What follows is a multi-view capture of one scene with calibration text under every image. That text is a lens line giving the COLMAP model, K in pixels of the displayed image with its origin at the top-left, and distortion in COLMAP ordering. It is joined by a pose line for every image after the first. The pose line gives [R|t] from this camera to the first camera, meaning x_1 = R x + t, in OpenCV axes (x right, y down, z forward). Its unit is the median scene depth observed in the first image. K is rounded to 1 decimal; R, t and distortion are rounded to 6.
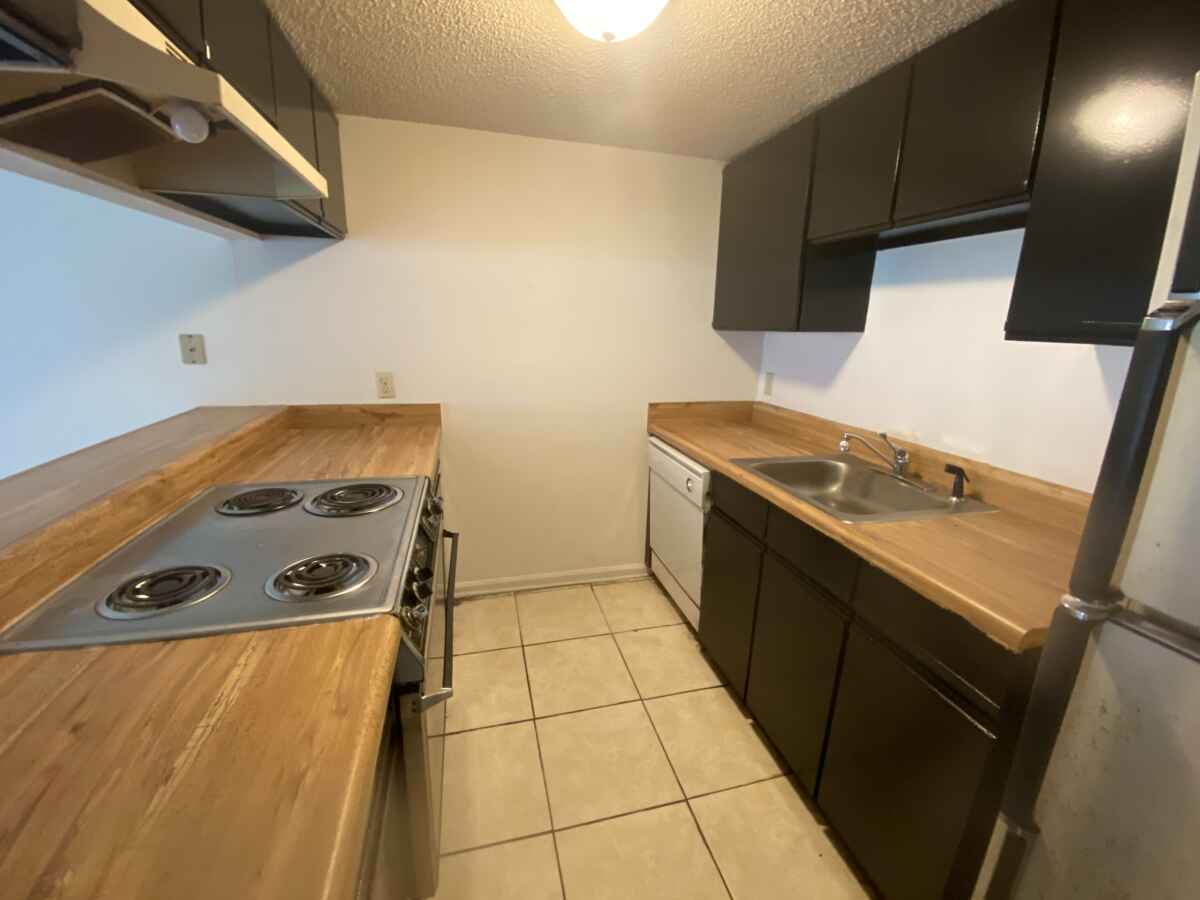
lens RADIAL K [[502.3, 0, 600.0], [0, 502.3, 450.0], [0, 0, 1]] dist [0.065862, -0.037702]
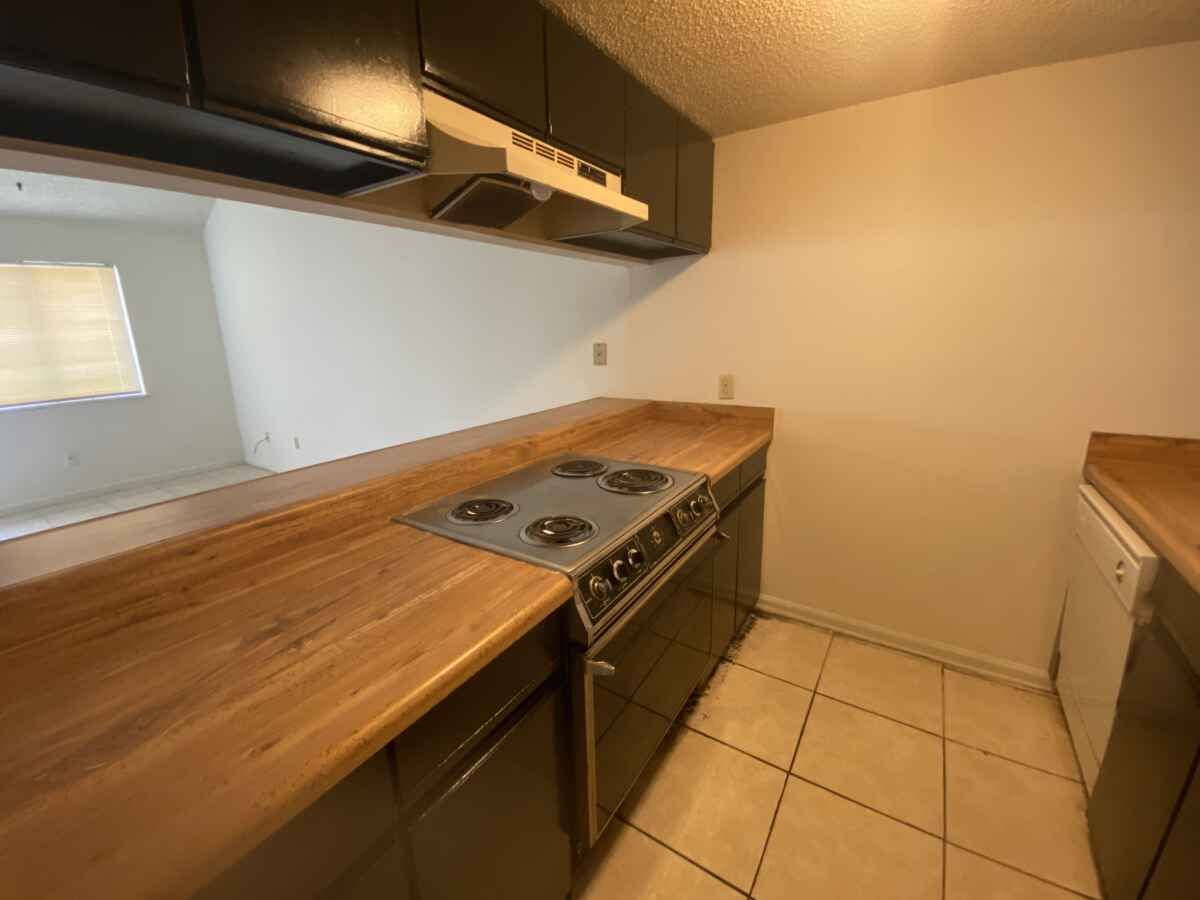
lens RADIAL K [[502.3, 0, 600.0], [0, 502.3, 450.0], [0, 0, 1]] dist [0.065862, -0.037702]
pose [[0.670682, 0.138499, -0.728700, 0.244247], [-0.149244, 0.987519, 0.050328, -0.015971], [0.726575, 0.075000, 0.682981, 0.139891]]
